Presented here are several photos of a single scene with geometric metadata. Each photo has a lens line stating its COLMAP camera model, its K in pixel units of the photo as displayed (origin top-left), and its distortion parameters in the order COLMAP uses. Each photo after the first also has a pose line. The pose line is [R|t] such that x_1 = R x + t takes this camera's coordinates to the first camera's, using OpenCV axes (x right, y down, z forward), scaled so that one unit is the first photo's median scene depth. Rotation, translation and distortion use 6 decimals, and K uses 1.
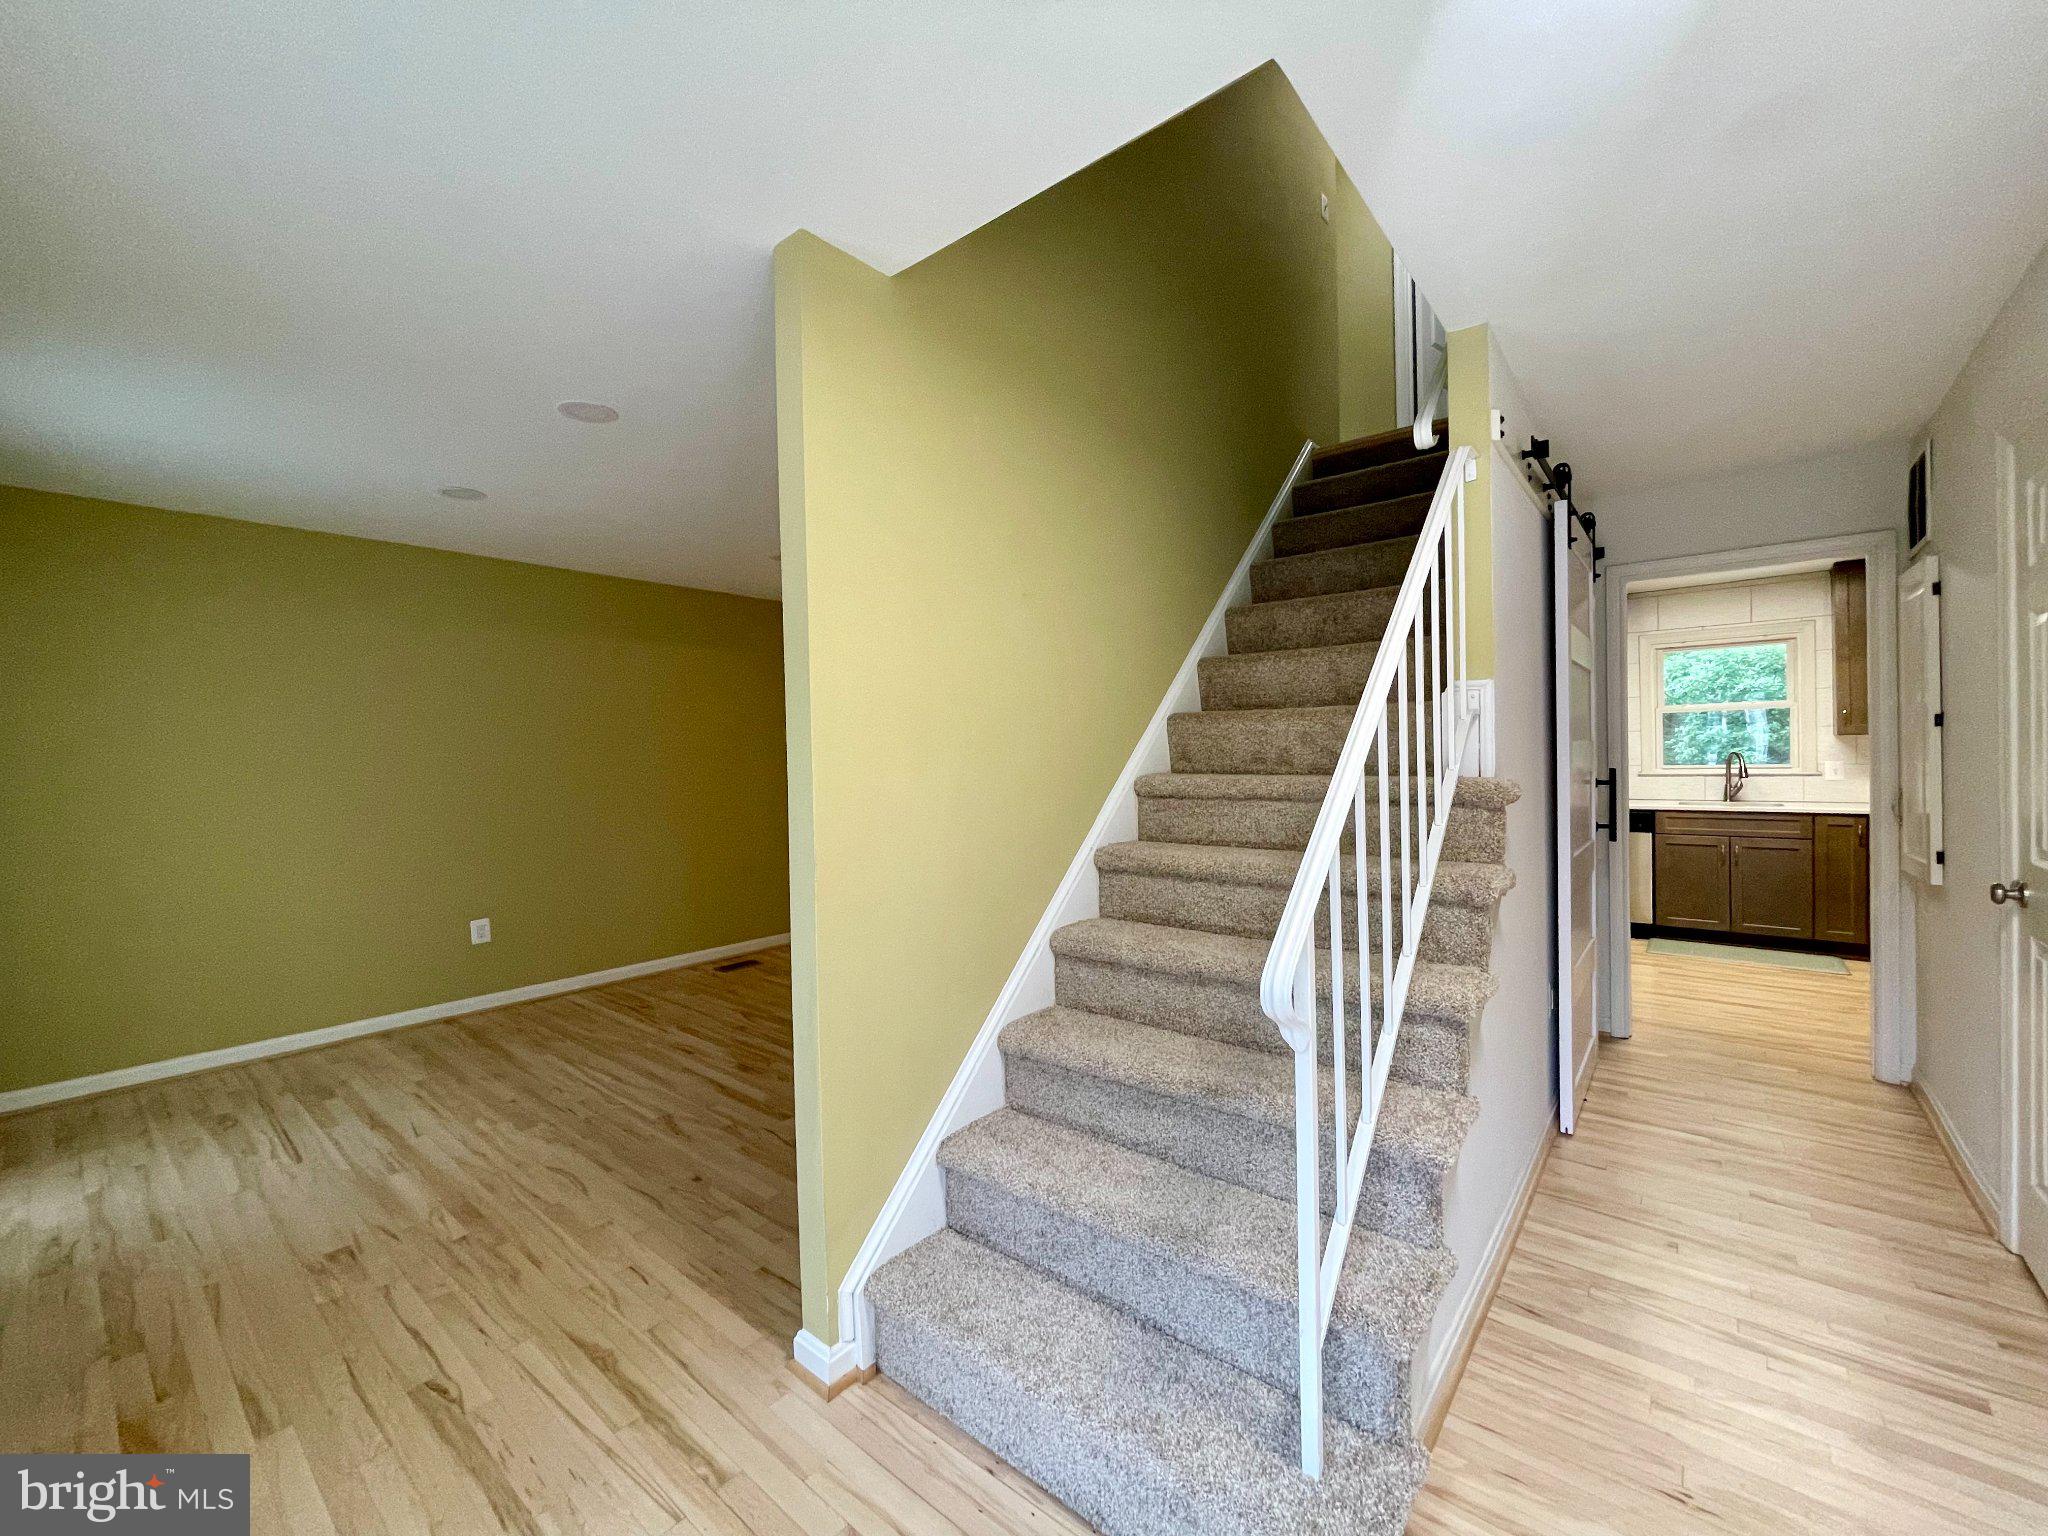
lens RADIAL K [[829.9, 0, 1015.9], [0, 829.9, 774.2], [0, 0, 1]] dist [0.002514, 0.000402]
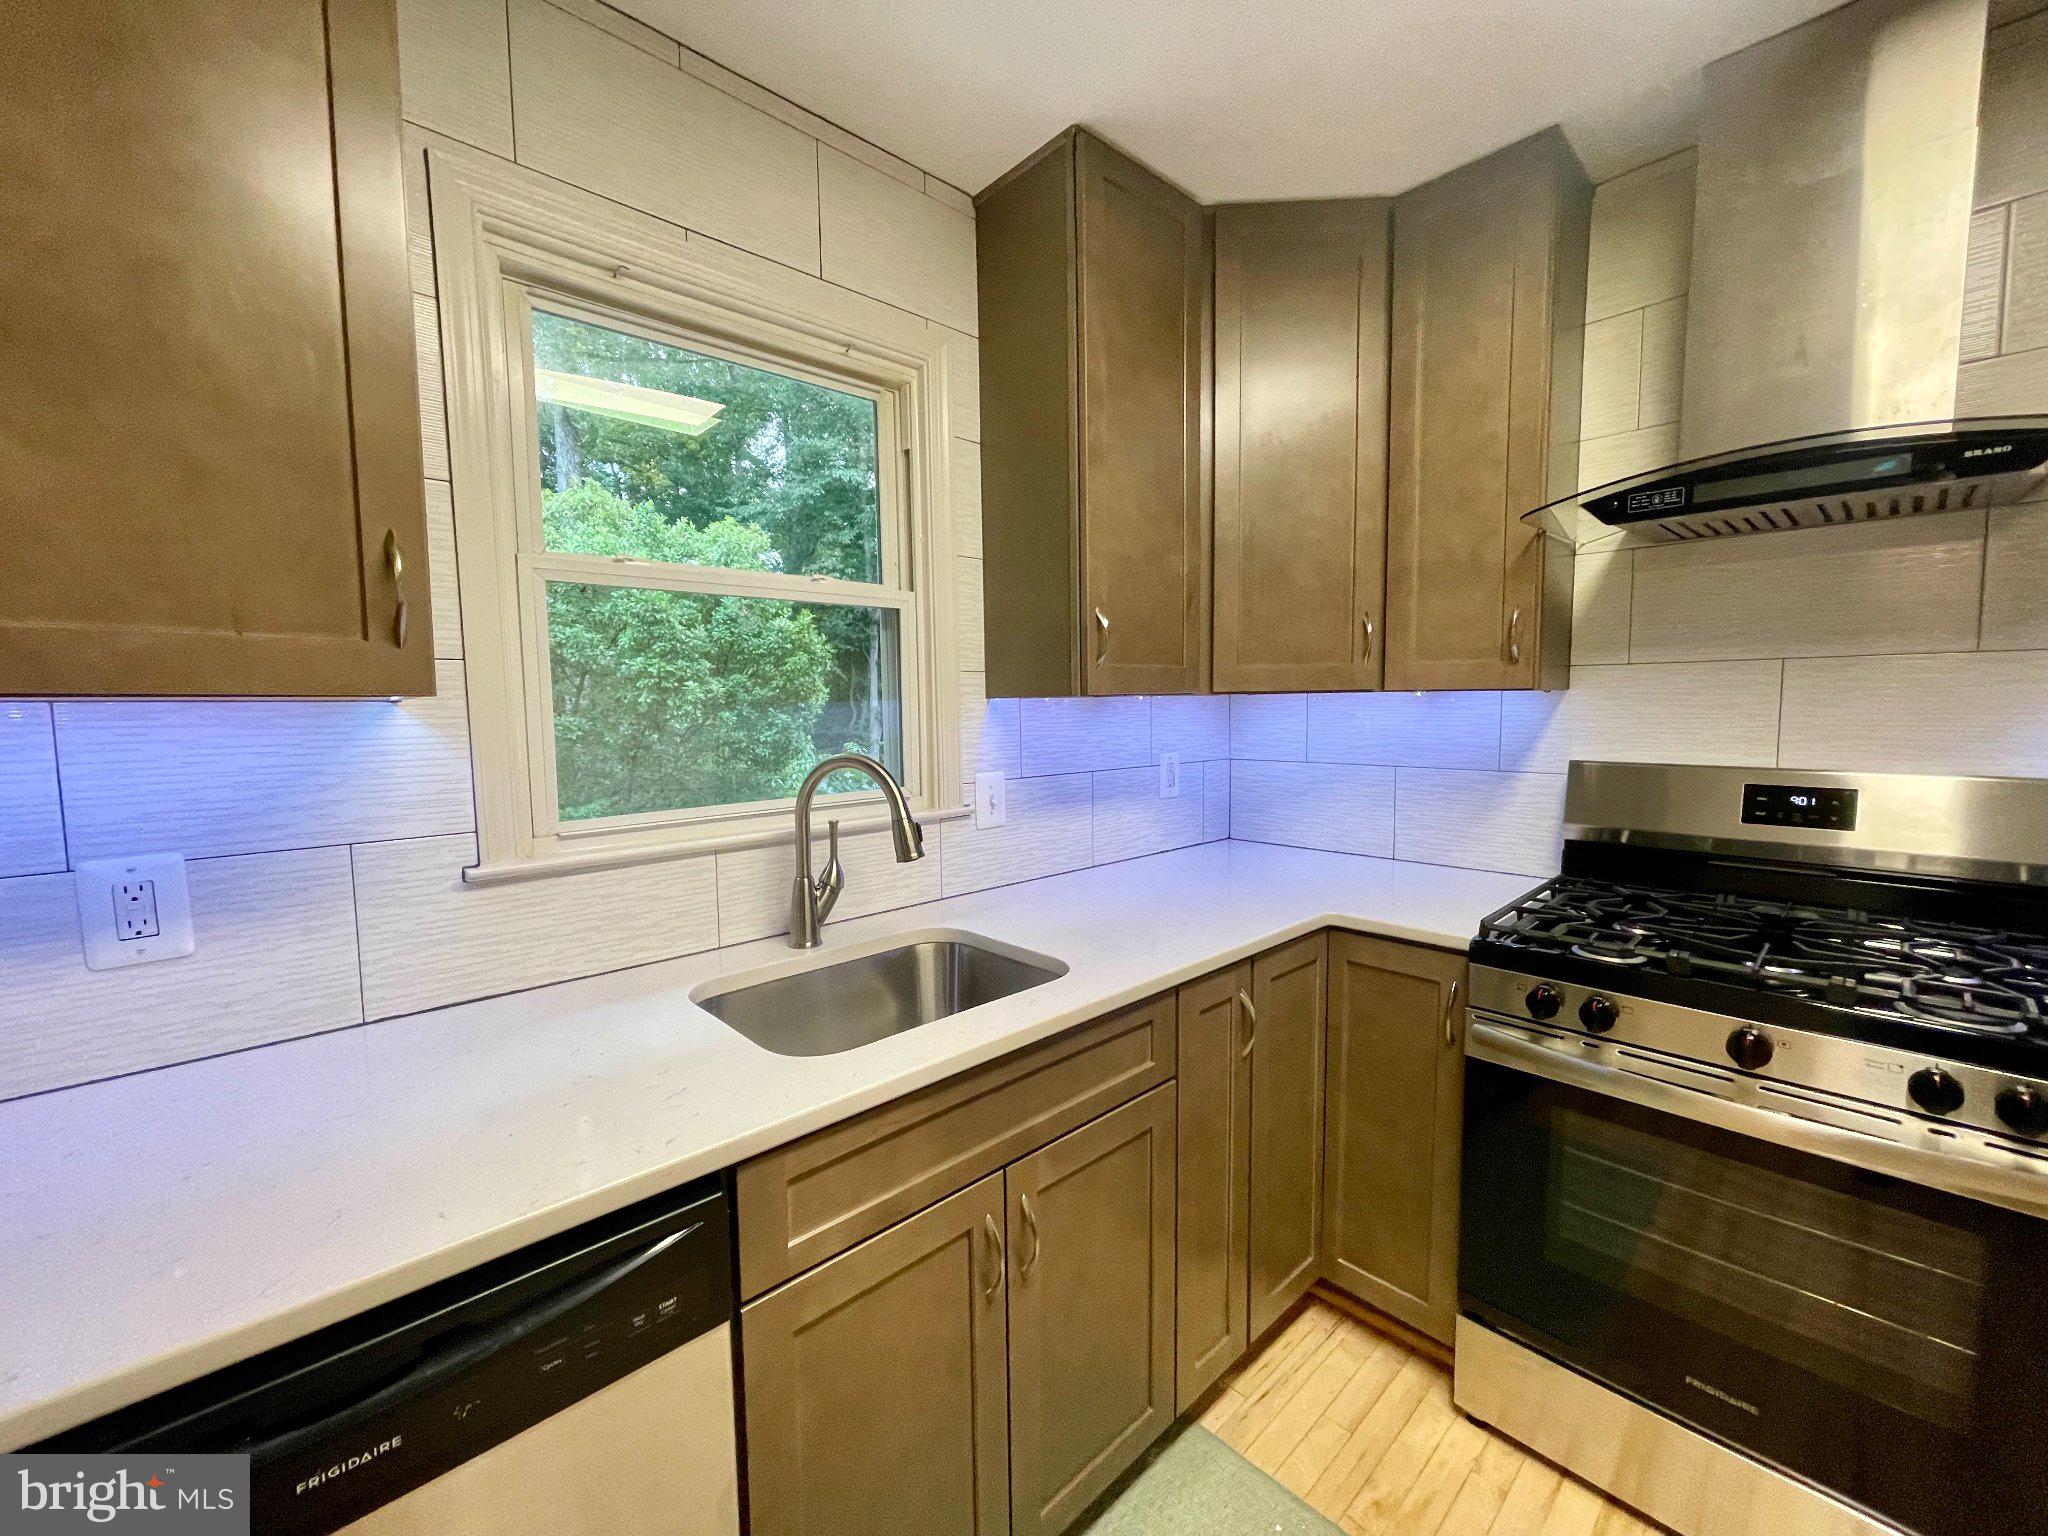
lens RADIAL K [[829.9, 0, 1015.9], [0, 829.9, 774.2], [0, 0, 1]] dist [0.002514, 0.000402]
pose [[0.122419, -0.059693, 0.990682, 0.620060], [0.023468, 0.998085, 0.057239, -0.033195], [-0.992201, 0.016243, 0.123585, 0.911820]]
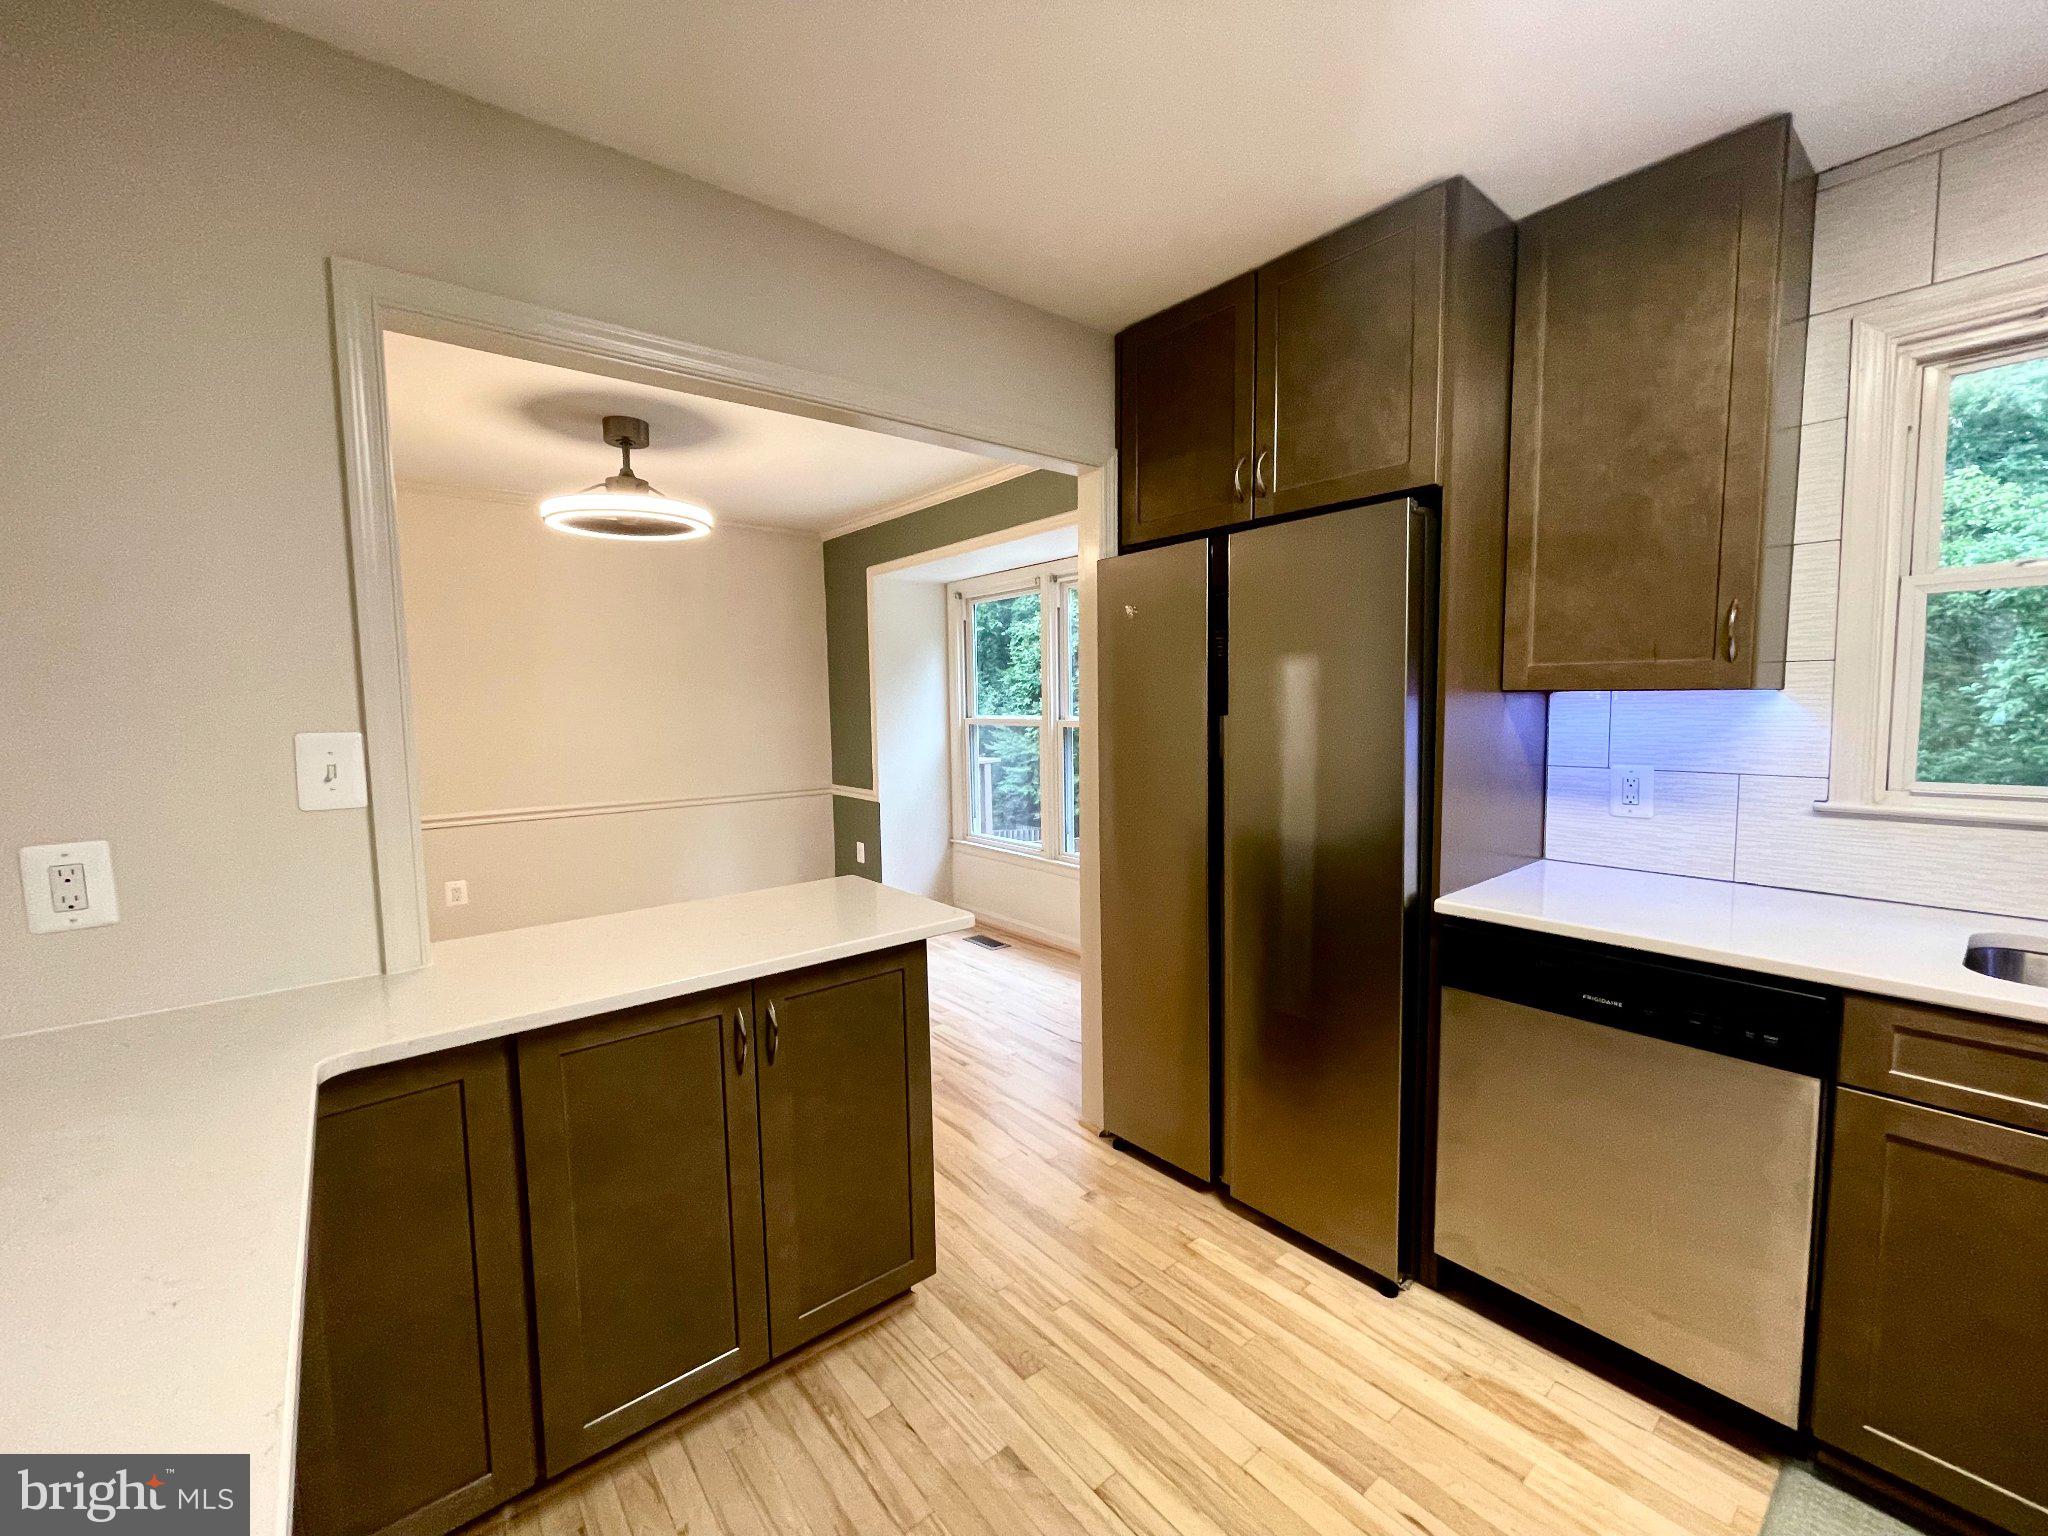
lens RADIAL K [[829.9, 0, 1015.9], [0, 829.9, 774.2], [0, 0, 1]] dist [0.002514, 0.000402]
pose [[0.982995, 0.031001, -0.180995, 0.574431], [-0.017909, 0.997132, 0.073529, -0.028777], [0.182756, -0.069037, 0.980731, 0.729630]]
